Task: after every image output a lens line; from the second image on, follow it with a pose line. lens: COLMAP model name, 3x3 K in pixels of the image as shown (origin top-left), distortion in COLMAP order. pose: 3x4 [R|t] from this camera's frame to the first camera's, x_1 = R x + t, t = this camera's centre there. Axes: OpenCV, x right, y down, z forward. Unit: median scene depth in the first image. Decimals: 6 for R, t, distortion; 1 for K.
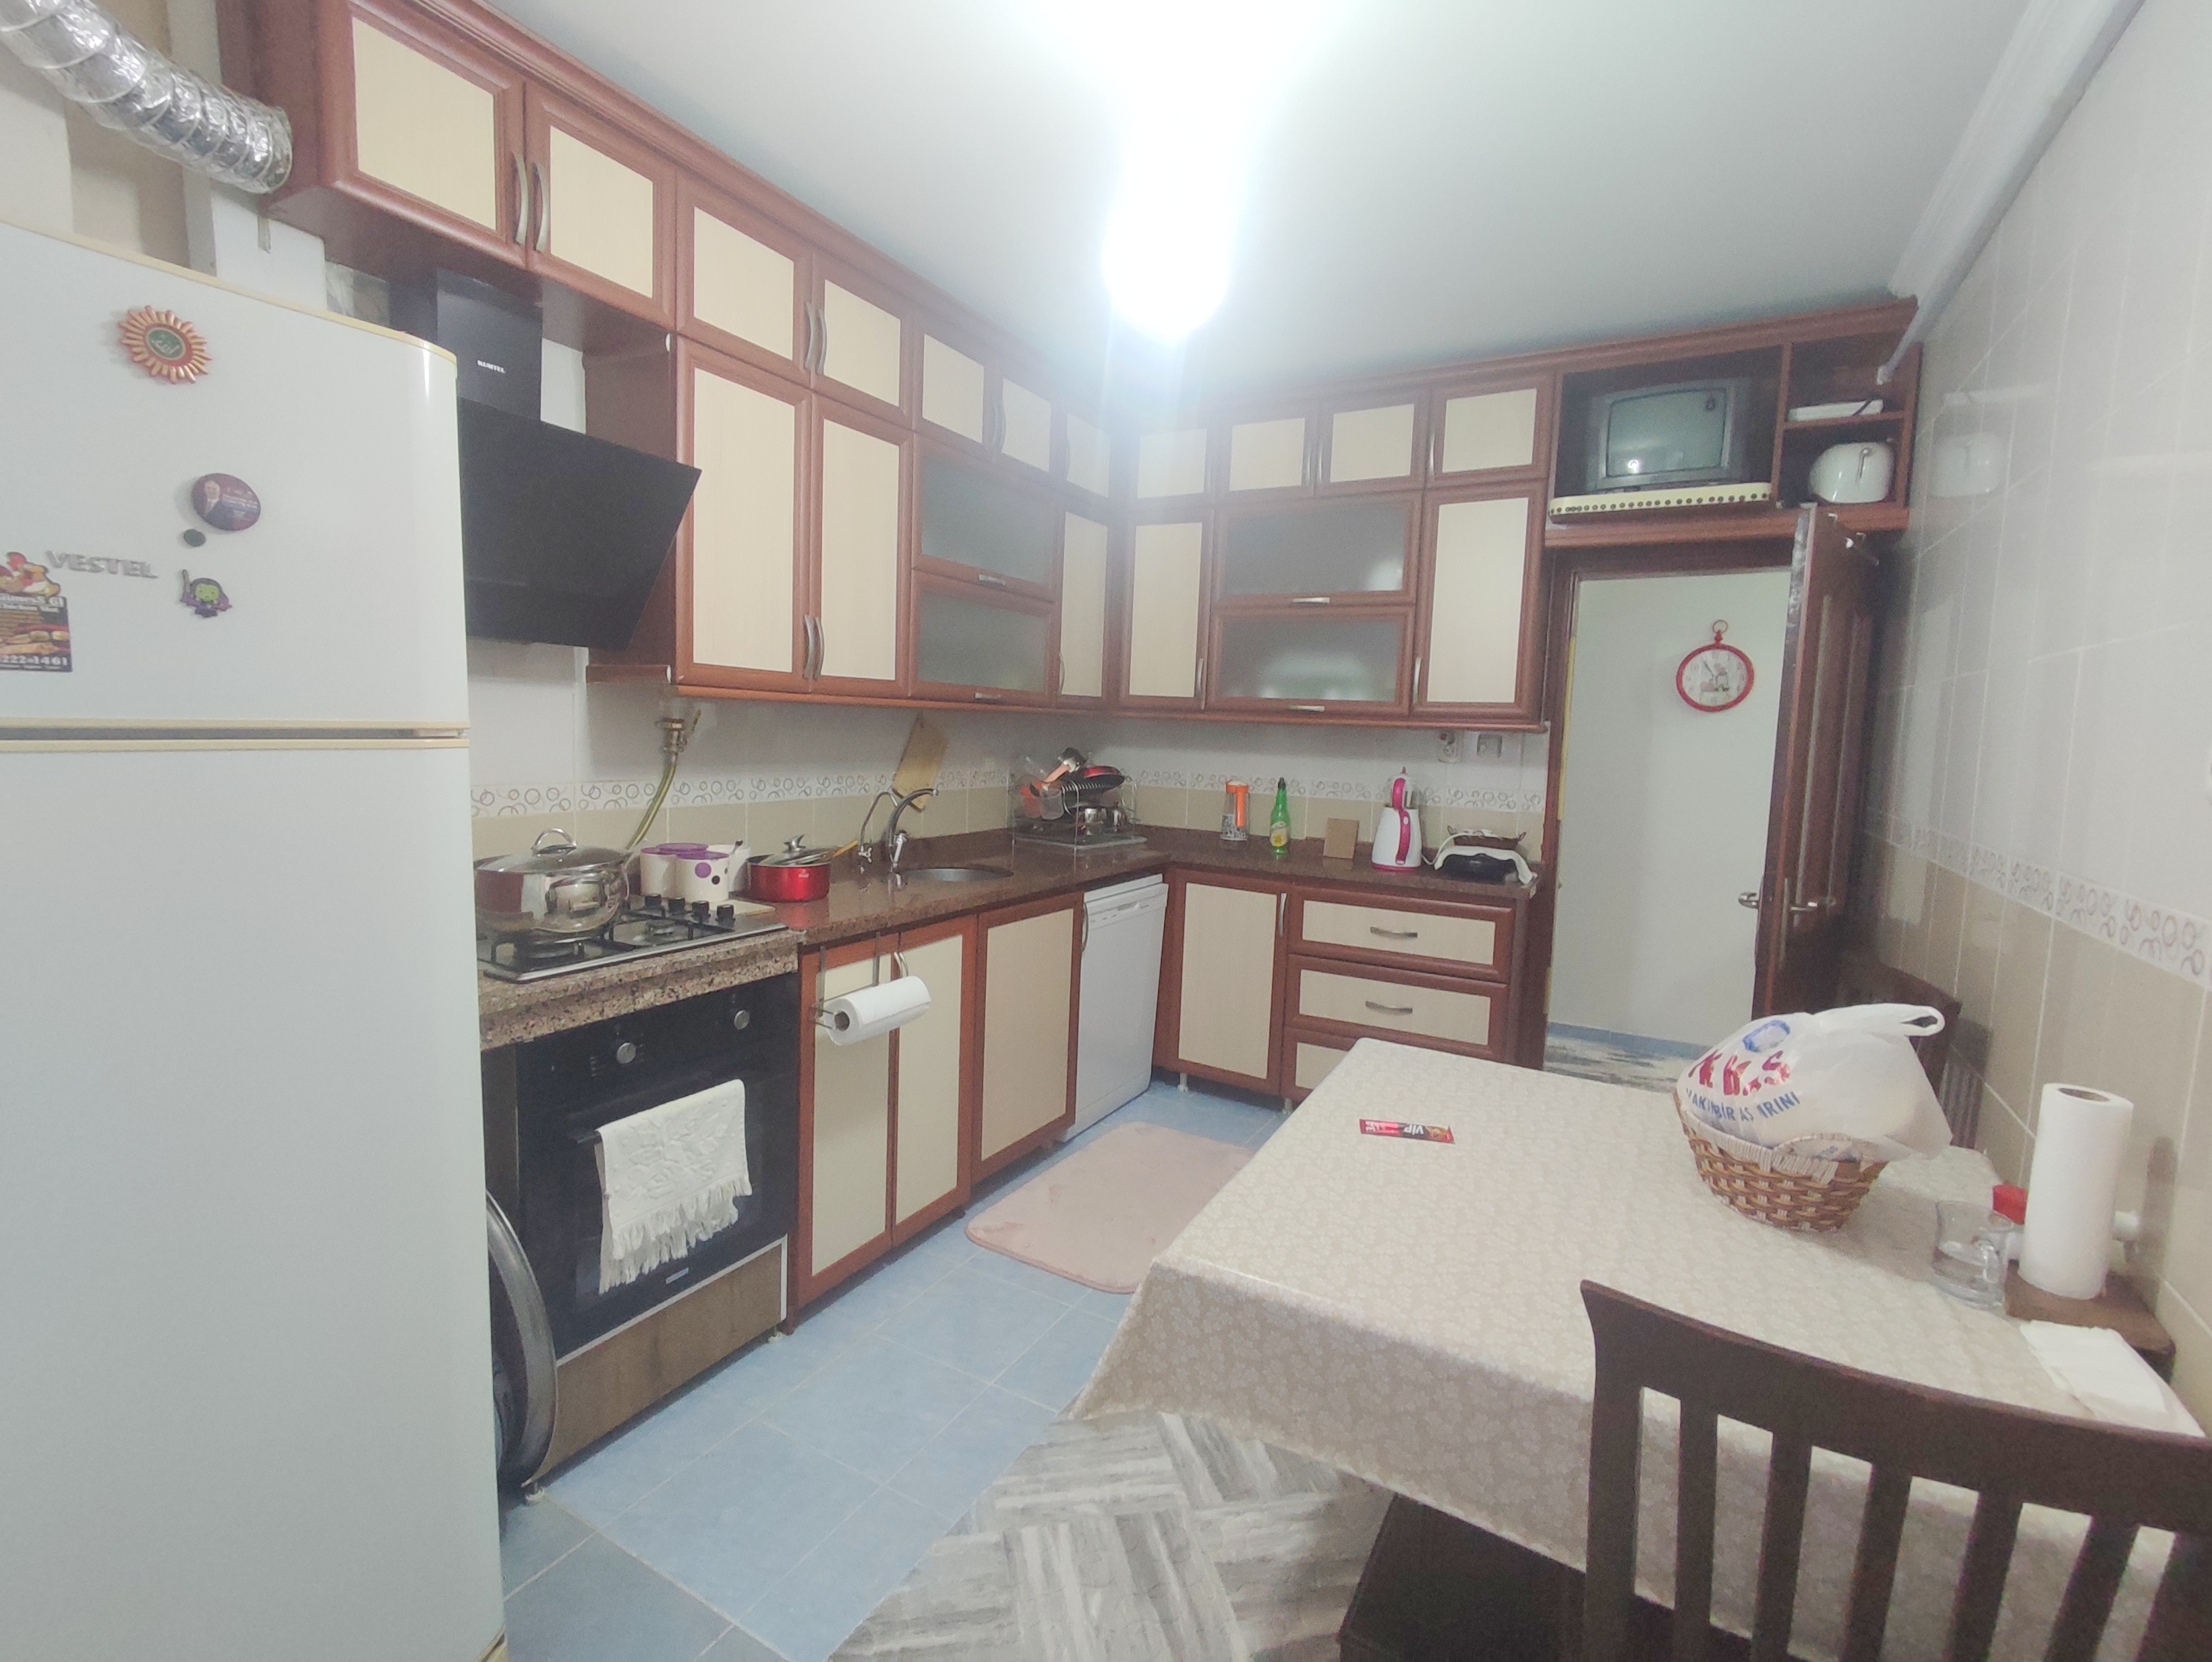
lens RADIAL K [[1004.5, 0, 1092.6], [0, 1004.5, 827.1], [0, 0, 1]] dist [-0.000174, -0.003977]
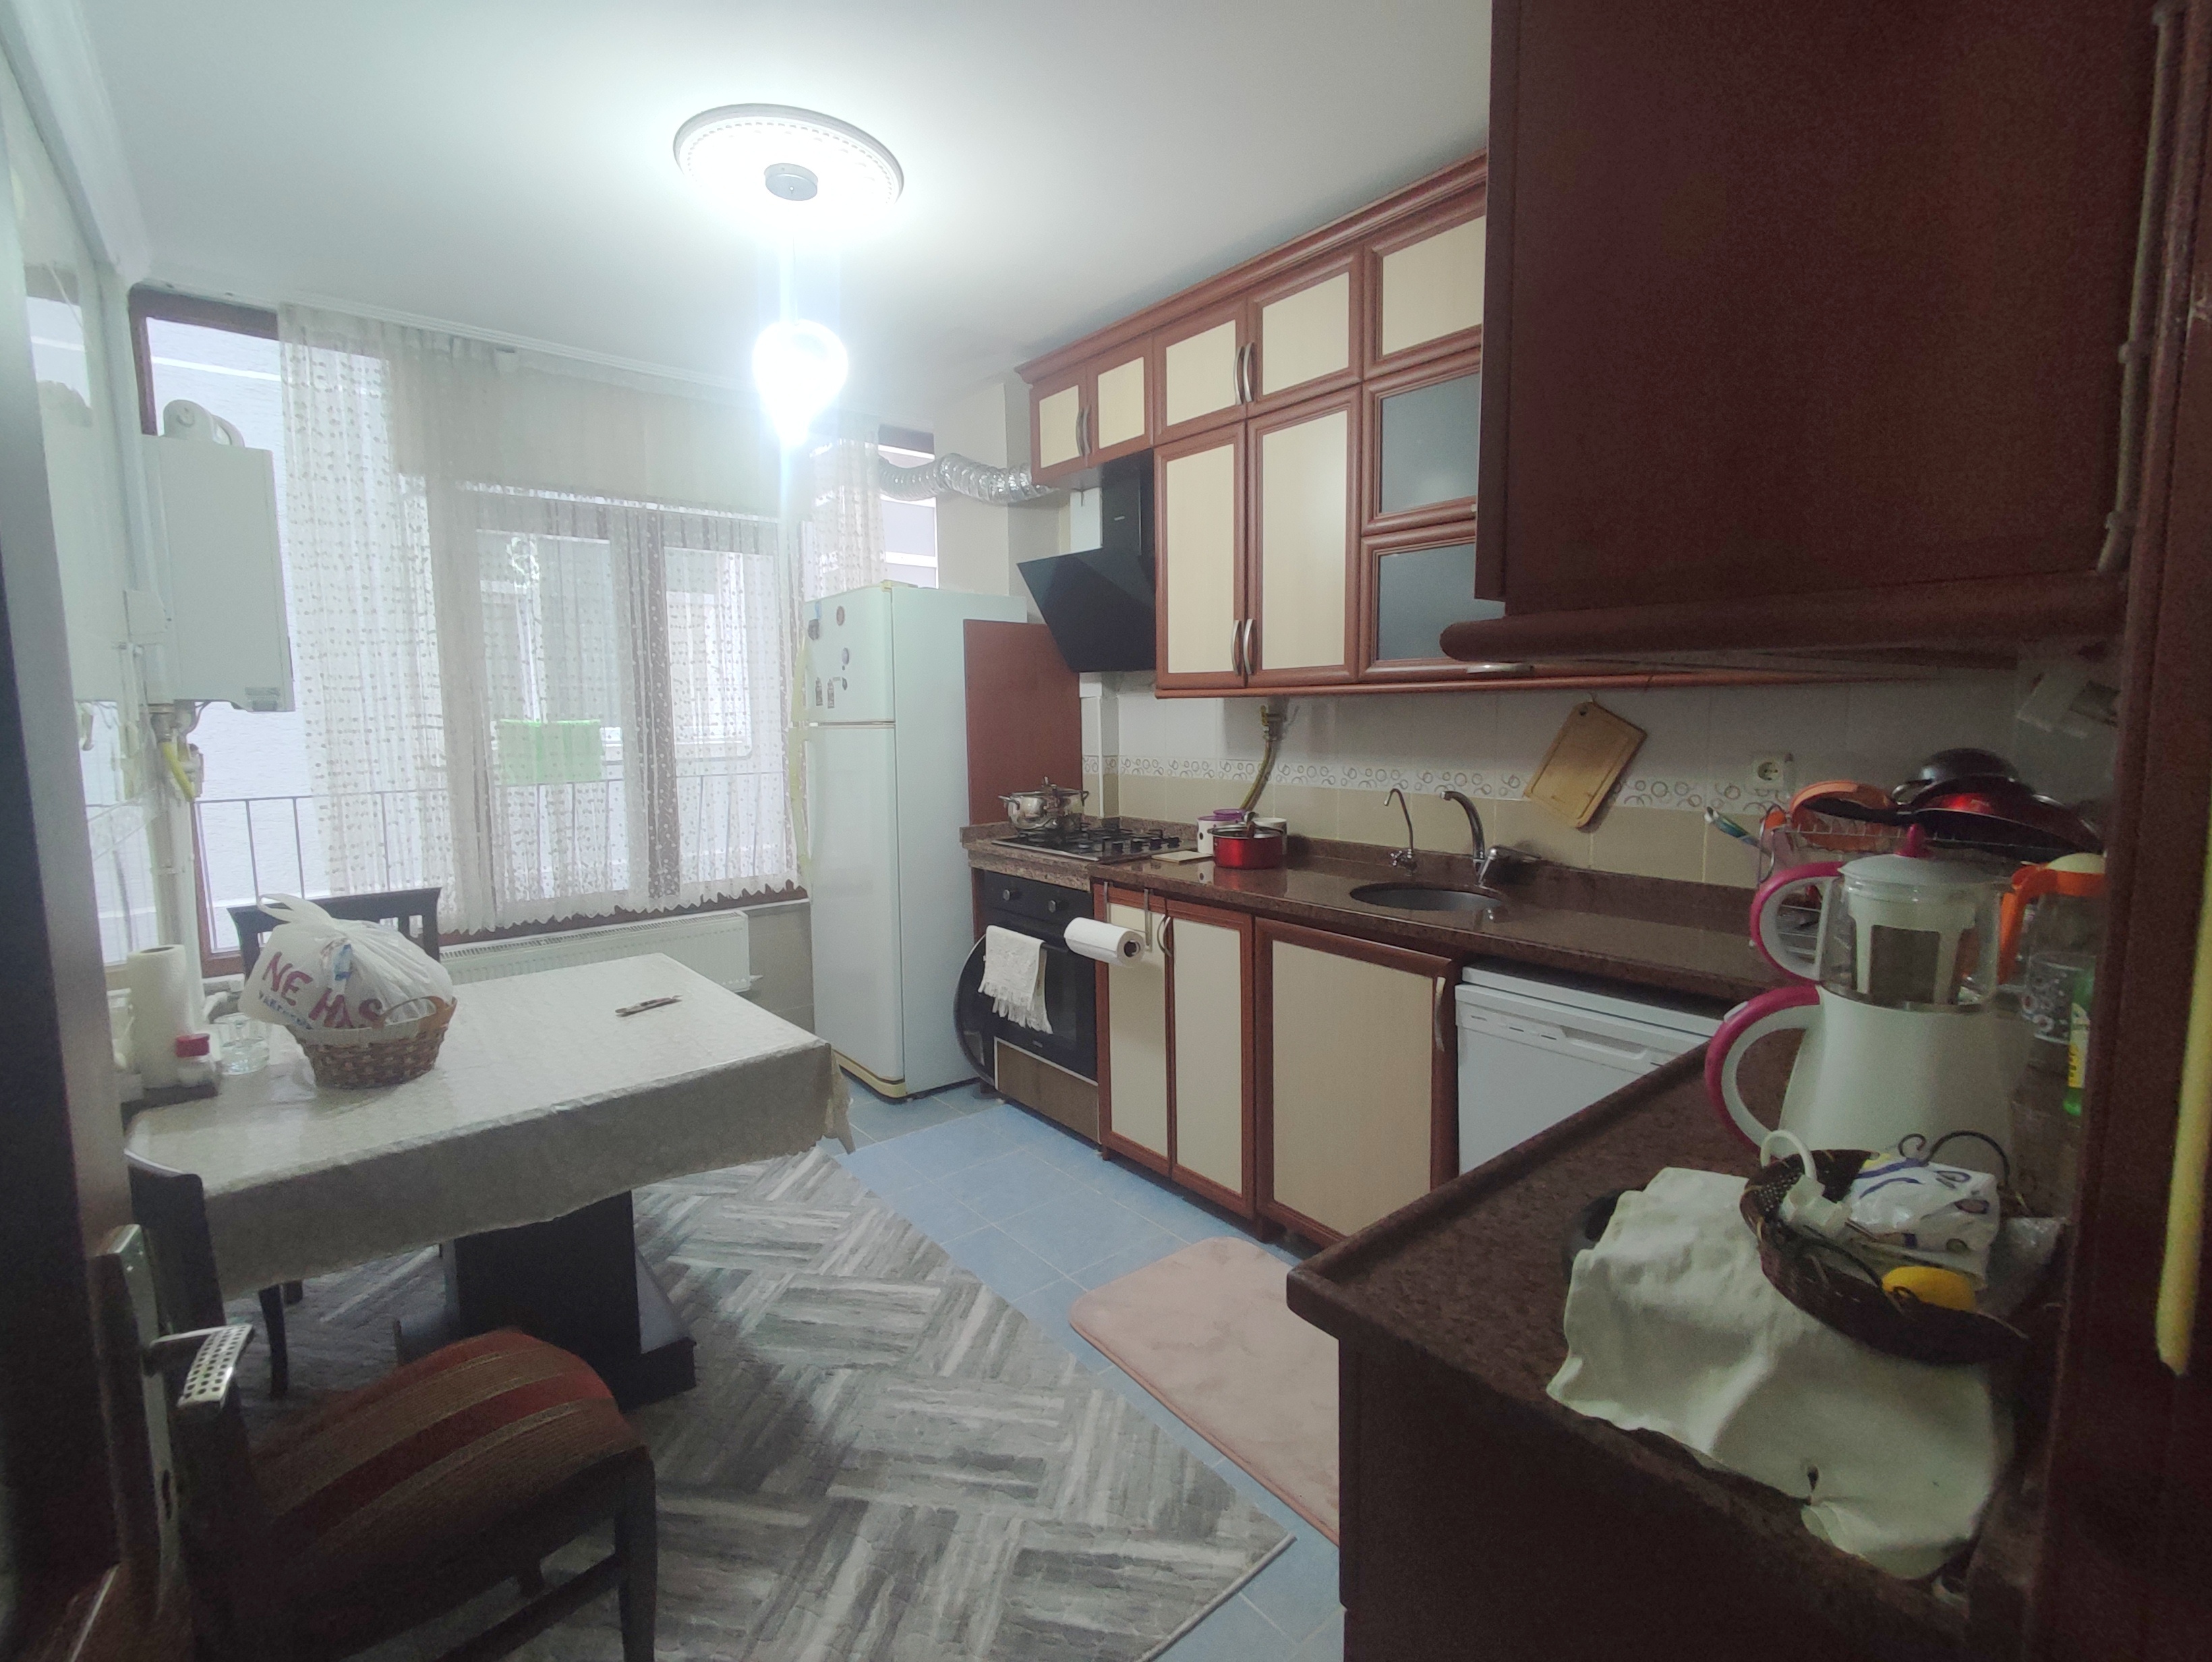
lens RADIAL K [[1004.5, 0, 1094.9], [0, 1004.5, 818.7], [0, 0, 1]] dist [-0.000174, -0.003977]
pose [[-0.358081, 0.073151, -0.930820, 0.970260], [-0.092711, 0.989214, 0.113405, -0.114519], [0.929076, 0.126906, -0.347437, 1.439358]]
